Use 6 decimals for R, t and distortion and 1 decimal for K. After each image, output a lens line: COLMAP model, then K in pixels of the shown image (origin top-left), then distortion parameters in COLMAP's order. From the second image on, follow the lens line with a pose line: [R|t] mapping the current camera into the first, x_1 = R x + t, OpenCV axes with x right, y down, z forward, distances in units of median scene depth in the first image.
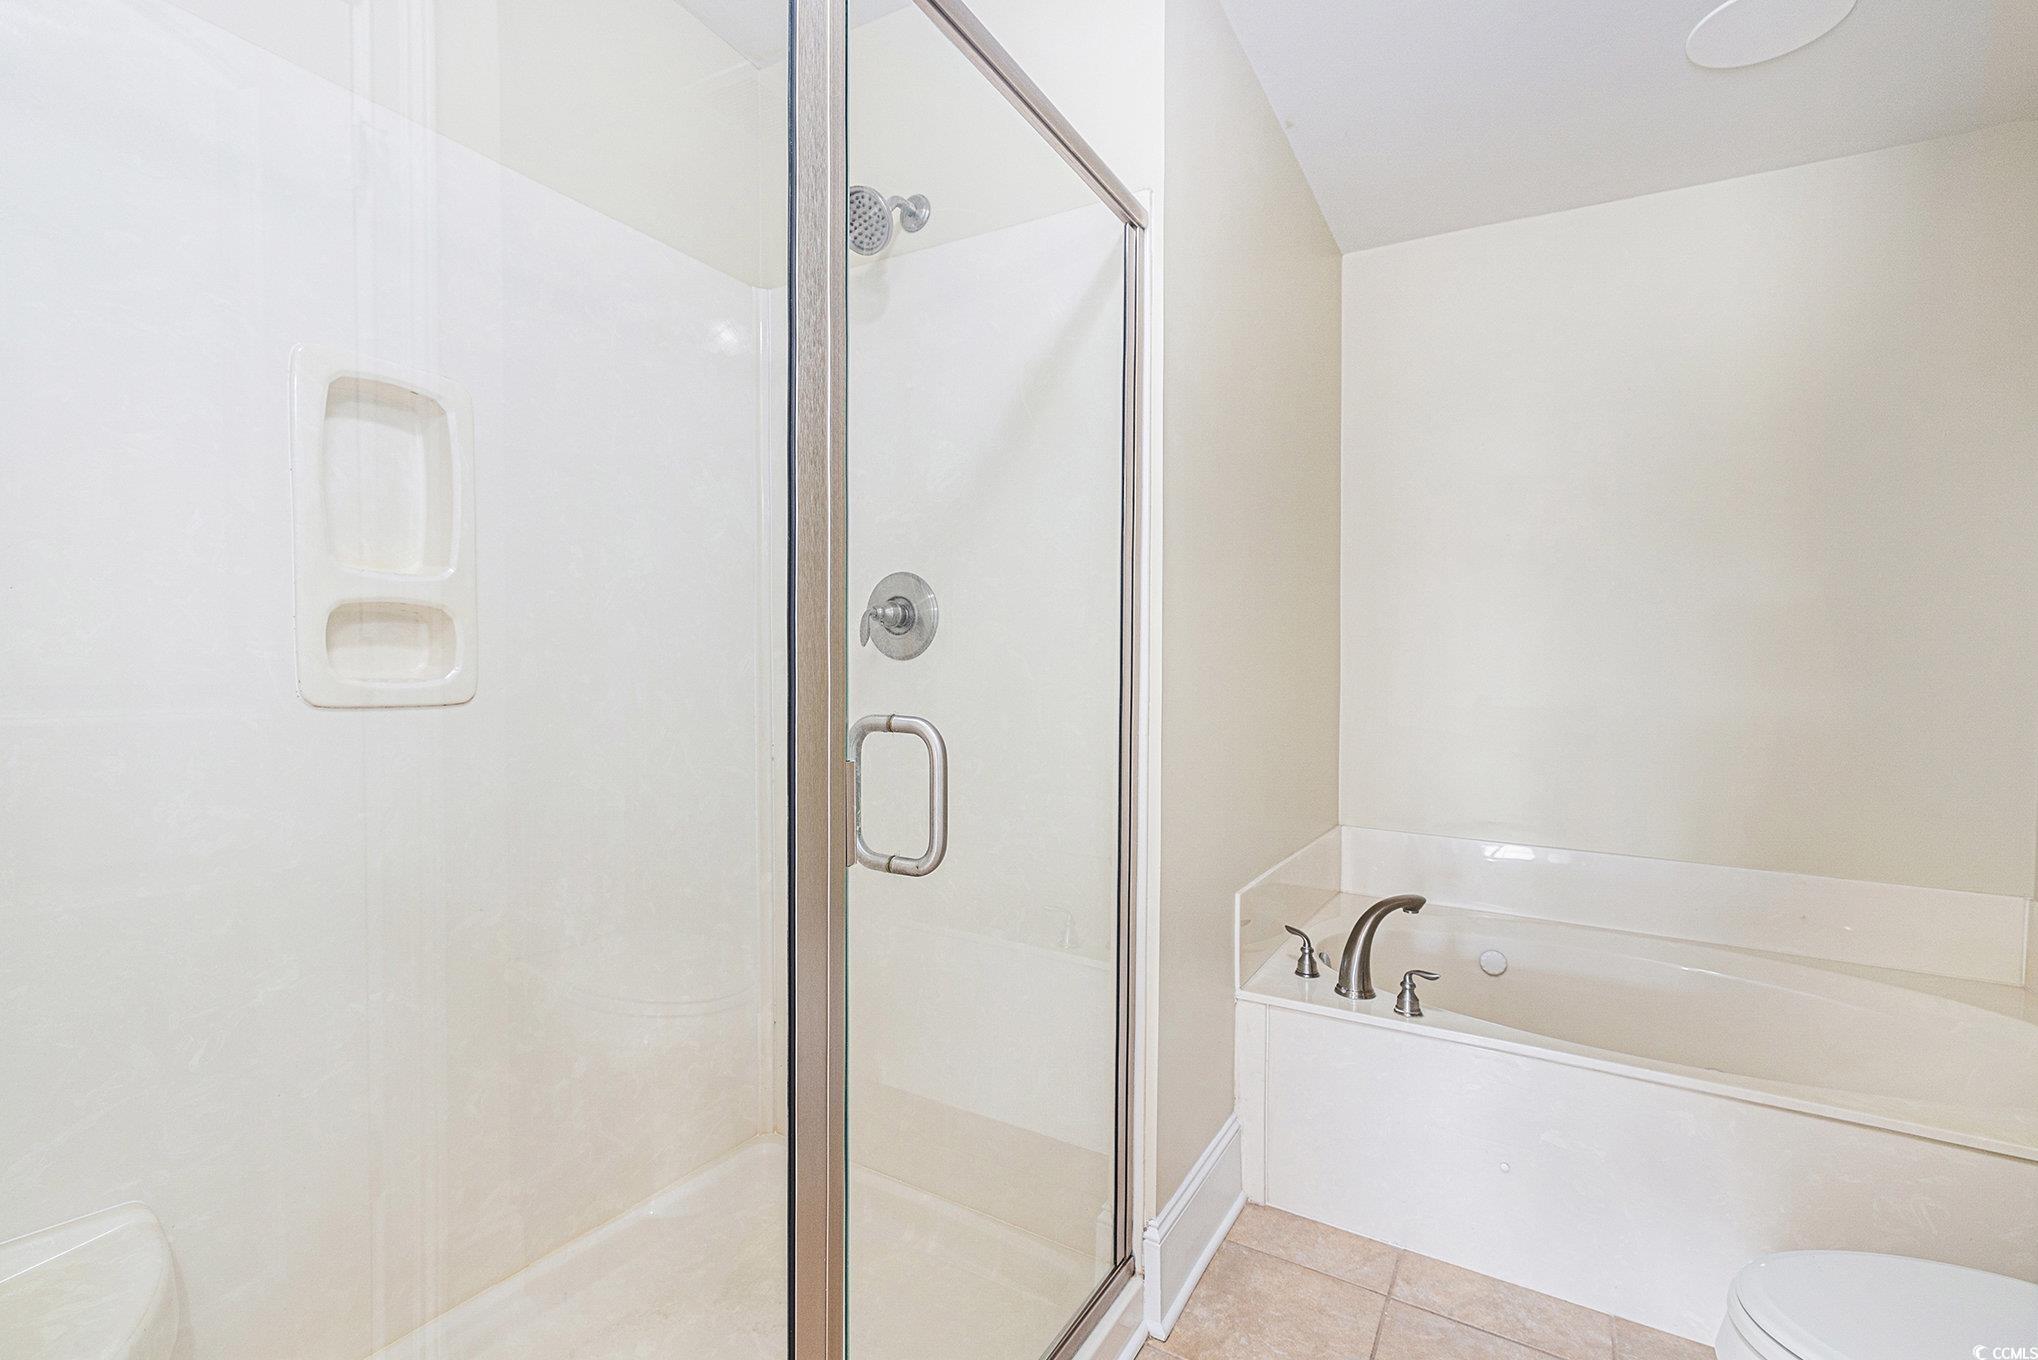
lens RADIAL K [[936.6, 0, 1019.0], [0, 936.6, 680.0], [0, 0, 1]] dist [-0.000072, -0.000074]
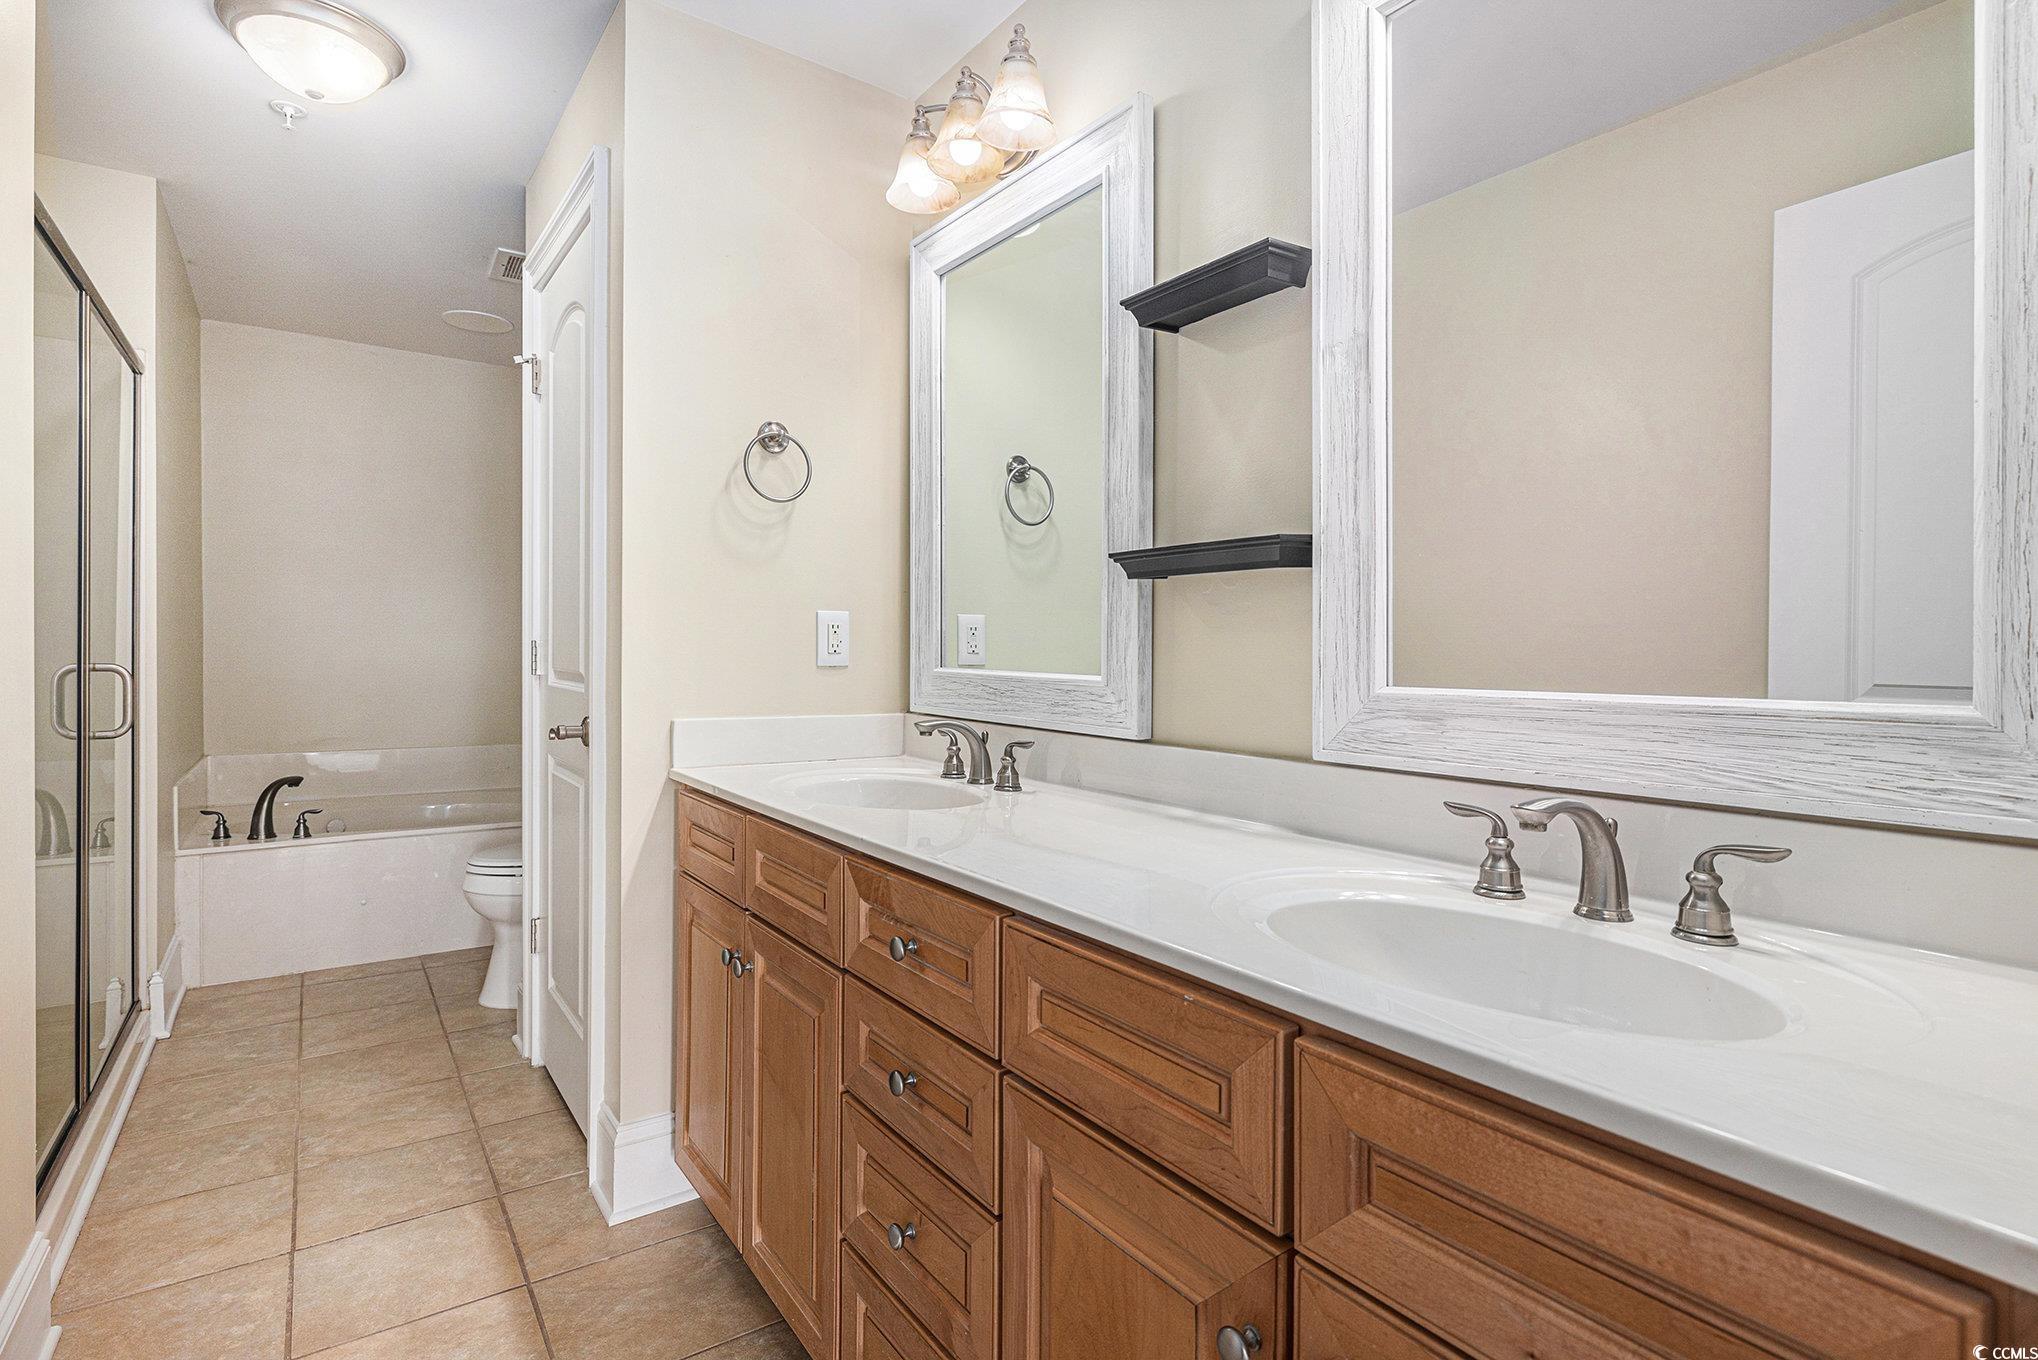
lens RADIAL K [[983.2, 0, 1017.5], [0, 983.2, 644.9], [0, 0, 1]] dist [-0.022319, 0.000045]
pose [[0.413598, -0.012904, 0.910368, -0.640912], [0.013253, 0.999879, 0.008152, 0.006023], [-0.910363, 0.008693, 0.413719, -0.909767]]
